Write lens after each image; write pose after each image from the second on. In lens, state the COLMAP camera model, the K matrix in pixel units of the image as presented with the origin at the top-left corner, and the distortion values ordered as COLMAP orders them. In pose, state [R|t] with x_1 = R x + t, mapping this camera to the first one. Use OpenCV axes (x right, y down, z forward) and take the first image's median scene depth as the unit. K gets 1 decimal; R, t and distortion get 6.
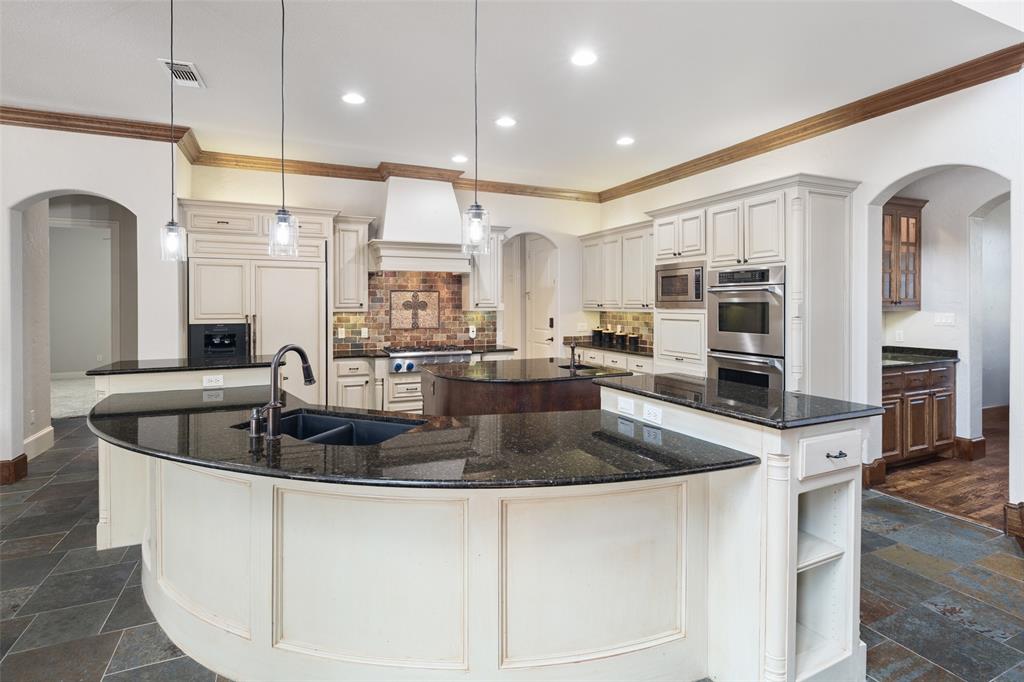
lens RADIAL K [[498.5, 0, 497.4], [0, 498.5, 306.8], [0, 0, 1]] dist [-0.001001, -0.001531]
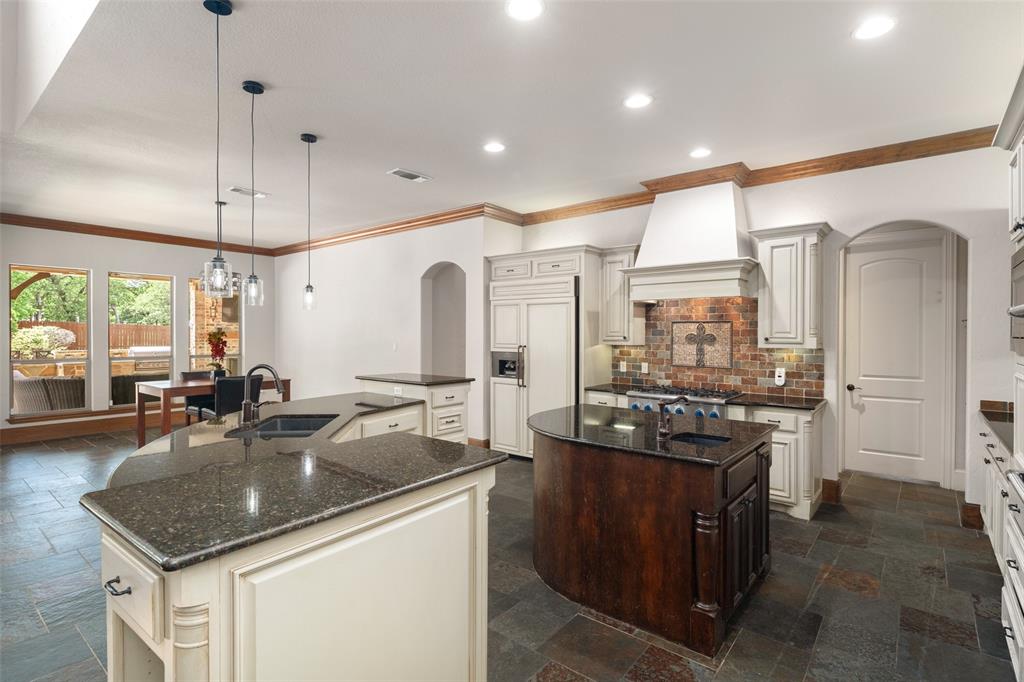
lens RADIAL K [[498.5, 0, 510.8], [0, 498.5, 336.0], [0, 0, 1]] dist [-0.001001, -0.001531]
pose [[0.455000, 0.006620, -0.890467, 0.439908], [-0.010689, 0.999941, 0.001973, -0.006528], [0.890427, 0.008621, 0.455044, 0.342106]]
